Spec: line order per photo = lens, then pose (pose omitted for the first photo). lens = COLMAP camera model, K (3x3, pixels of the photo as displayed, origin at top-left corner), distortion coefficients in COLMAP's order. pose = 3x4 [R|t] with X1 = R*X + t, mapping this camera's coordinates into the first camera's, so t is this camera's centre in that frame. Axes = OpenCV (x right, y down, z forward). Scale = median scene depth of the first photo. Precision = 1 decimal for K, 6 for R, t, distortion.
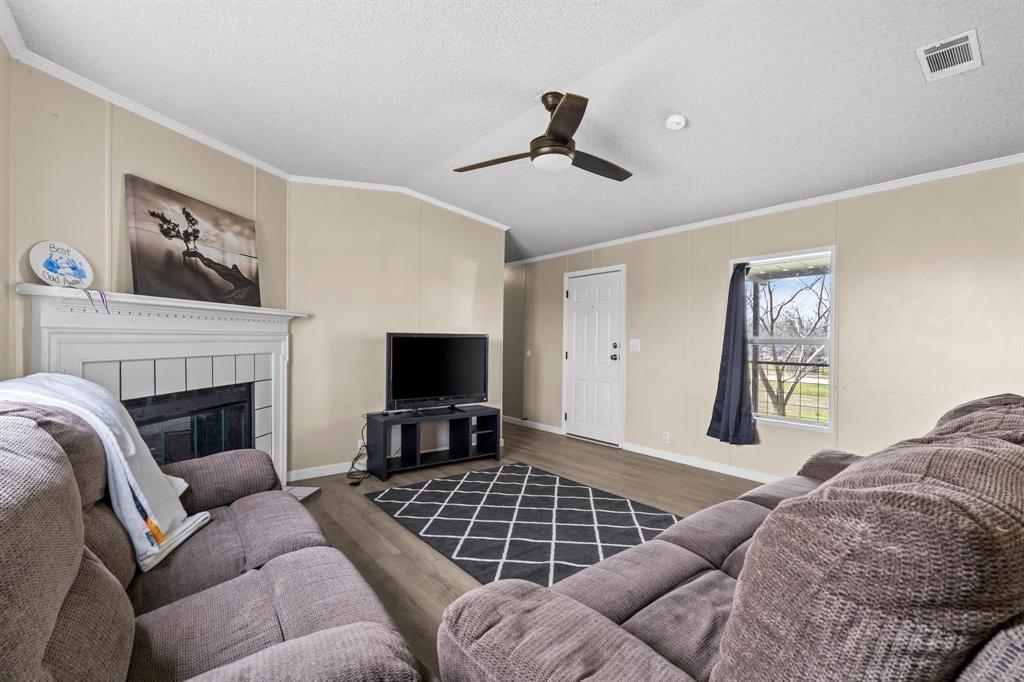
lens RADIAL K [[456.7, 0, 515.1], [0, 456.7, 340.9], [0, 0, 1]] dist [-0.005931, 0.000674]
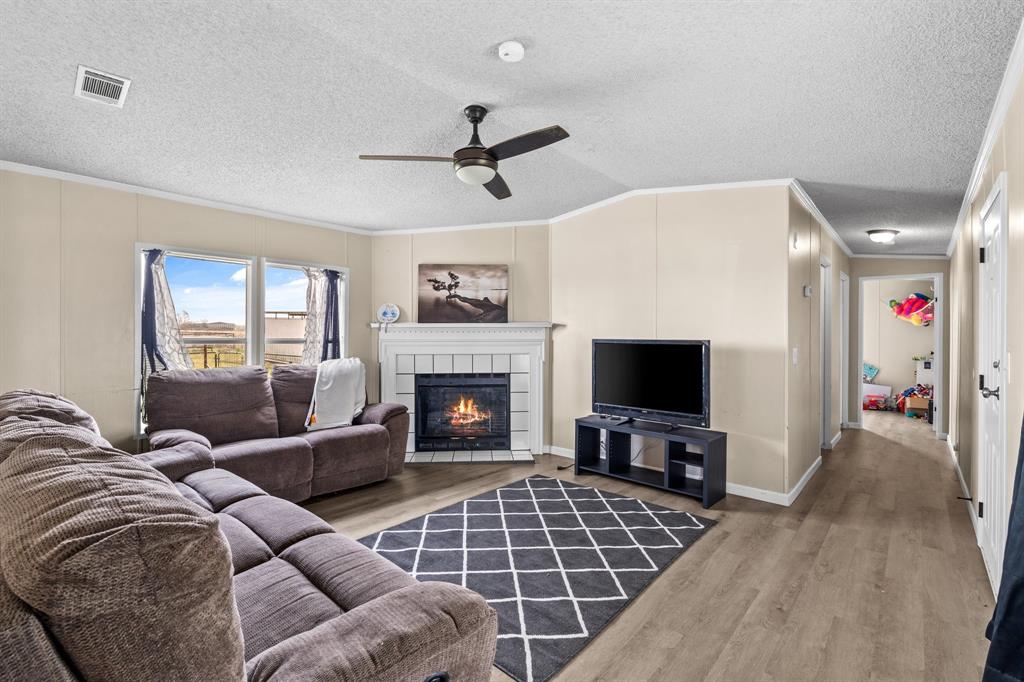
lens RADIAL K [[456.7, 0, 506.0], [0, 456.7, 332.5], [0, 0, 1]] dist [-0.005931, 0.000674]
pose [[0.168516, -0.008472, -0.985663, 0.989792], [-0.003770, 0.999950, -0.009240, -0.030992], [0.985692, 0.005273, 0.168476, 0.823805]]
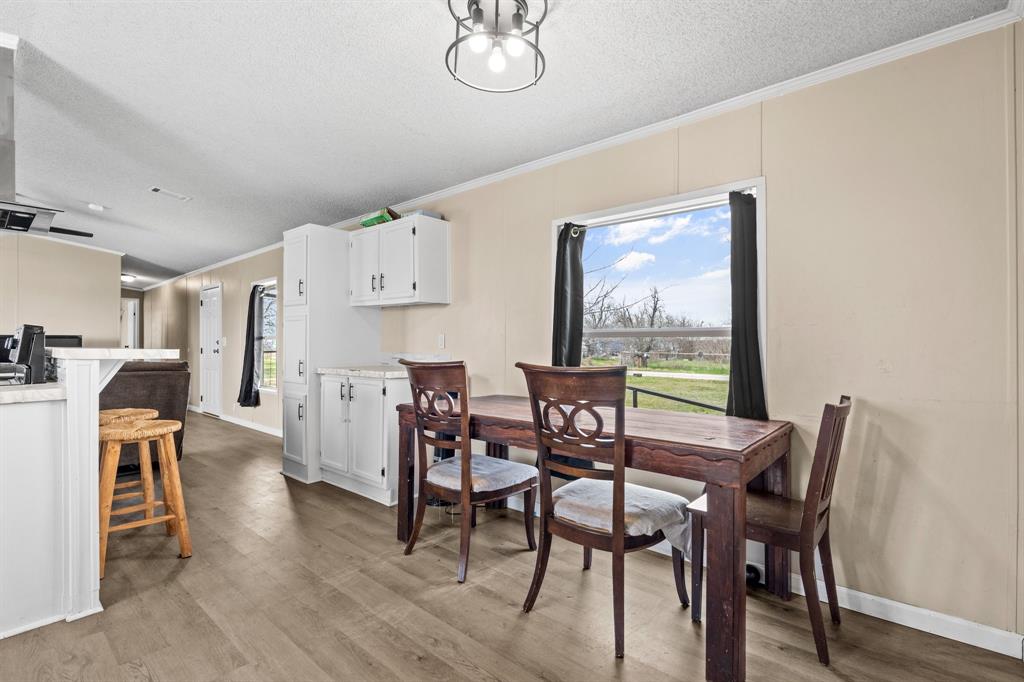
lens RADIAL K [[456.7, 0, 531.3], [0, 456.7, 338.6], [0, 0, 1]] dist [-0.005931, 0.000674]
pose [[0.974008, -0.008759, 0.226345, 1.440198], [0.009566, 0.999951, -0.002469, 0.016705], [-0.226313, 0.004570, 0.974044, -0.948141]]
